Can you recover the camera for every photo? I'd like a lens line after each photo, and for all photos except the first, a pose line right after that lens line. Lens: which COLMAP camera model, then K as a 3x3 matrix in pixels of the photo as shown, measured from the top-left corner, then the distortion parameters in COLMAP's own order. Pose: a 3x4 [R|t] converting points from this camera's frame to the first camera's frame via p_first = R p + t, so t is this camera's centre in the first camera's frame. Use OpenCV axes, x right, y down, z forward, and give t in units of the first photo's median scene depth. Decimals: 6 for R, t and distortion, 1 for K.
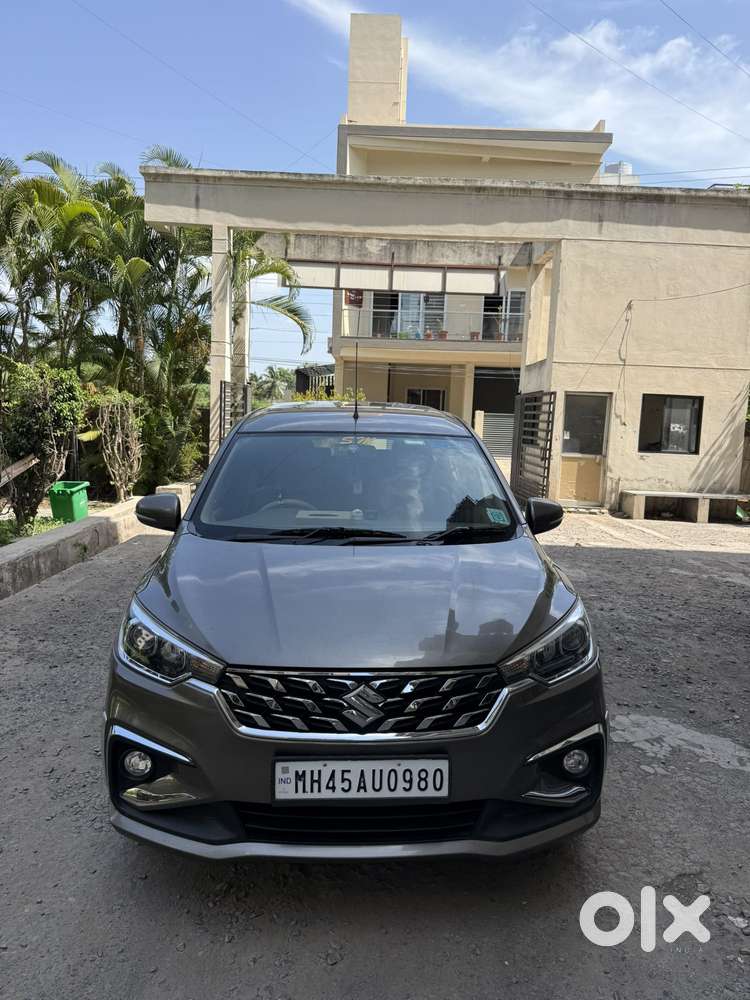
lens RADIAL K [[714.0, 0, 375.0], [0, 714.0, 500.0], [0, 0, 1]] dist [0.006959, -0.008107]
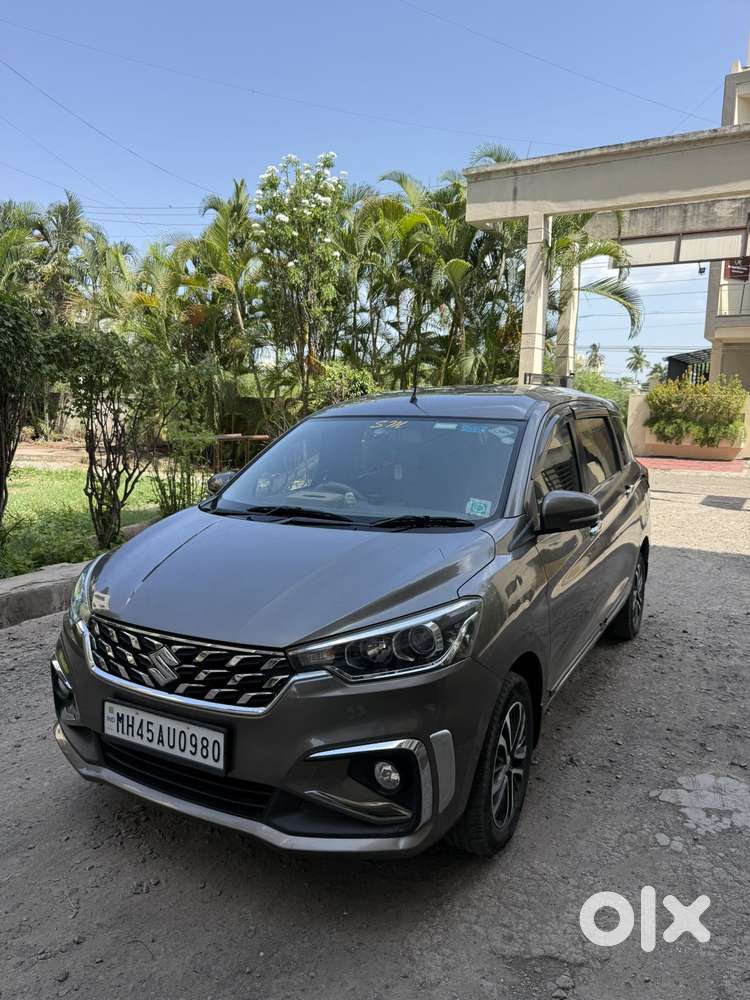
lens RADIAL K [[718.6, 0, 372.0], [0, 718.6, 504.1], [0, 0, 1]] dist [-0.001152, -0.007095]
pose [[0.846540, 0.052190, -0.529761, 0.138319], [-0.046057, 0.998631, 0.024783, 0.000664], [0.530329, 0.003419, 0.847785, 0.042819]]
